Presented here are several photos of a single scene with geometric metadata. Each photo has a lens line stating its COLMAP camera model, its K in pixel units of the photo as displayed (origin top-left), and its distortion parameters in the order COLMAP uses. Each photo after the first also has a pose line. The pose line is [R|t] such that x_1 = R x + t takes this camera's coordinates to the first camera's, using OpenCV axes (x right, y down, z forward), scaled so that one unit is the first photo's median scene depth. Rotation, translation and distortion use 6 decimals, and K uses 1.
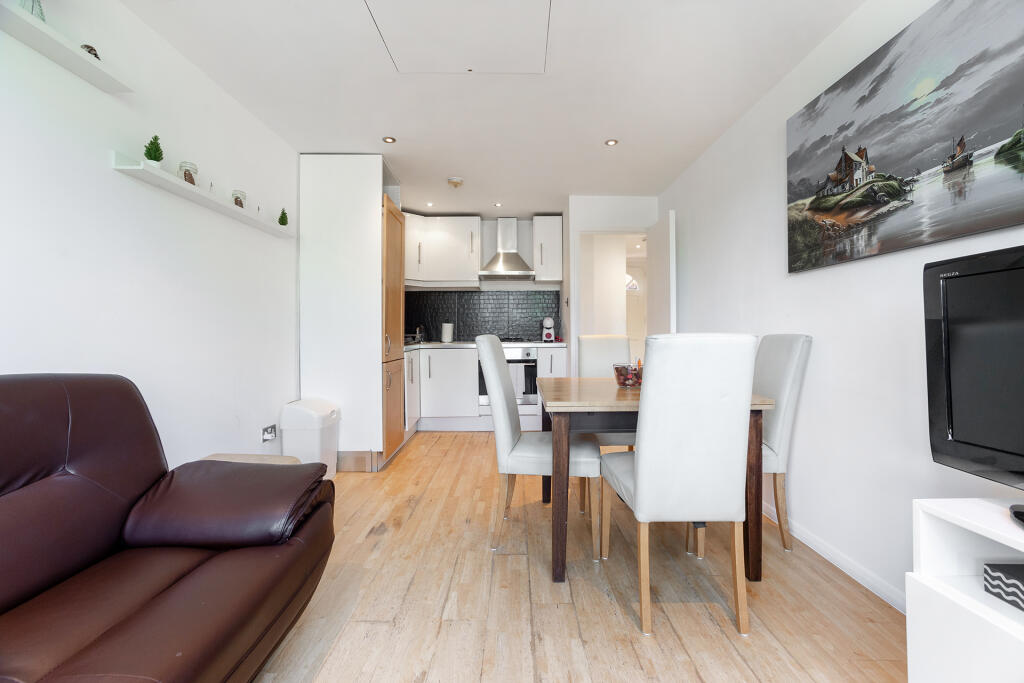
lens RADIAL K [[414.8, 0, 514.3], [0, 414.8, 343.3], [0, 0, 1]] dist [-0.029586, 0.008275]
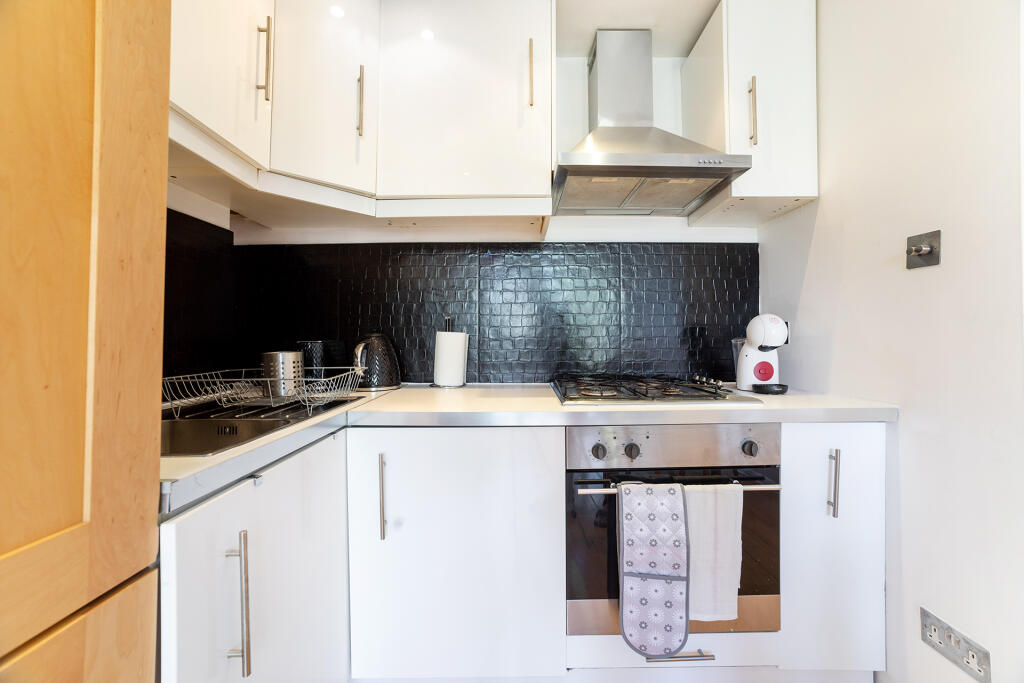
lens RADIAL K [[414.8, 0, 513.4], [0, 414.8, 342.0], [0, 0, 1]] dist [-0.029586, 0.008275]
pose [[0.999929, 0.006321, -0.010068, -0.276286], [-0.006647, 0.999443, -0.032711, -0.074095], [0.009856, 0.032775, 0.999414, 1.716493]]
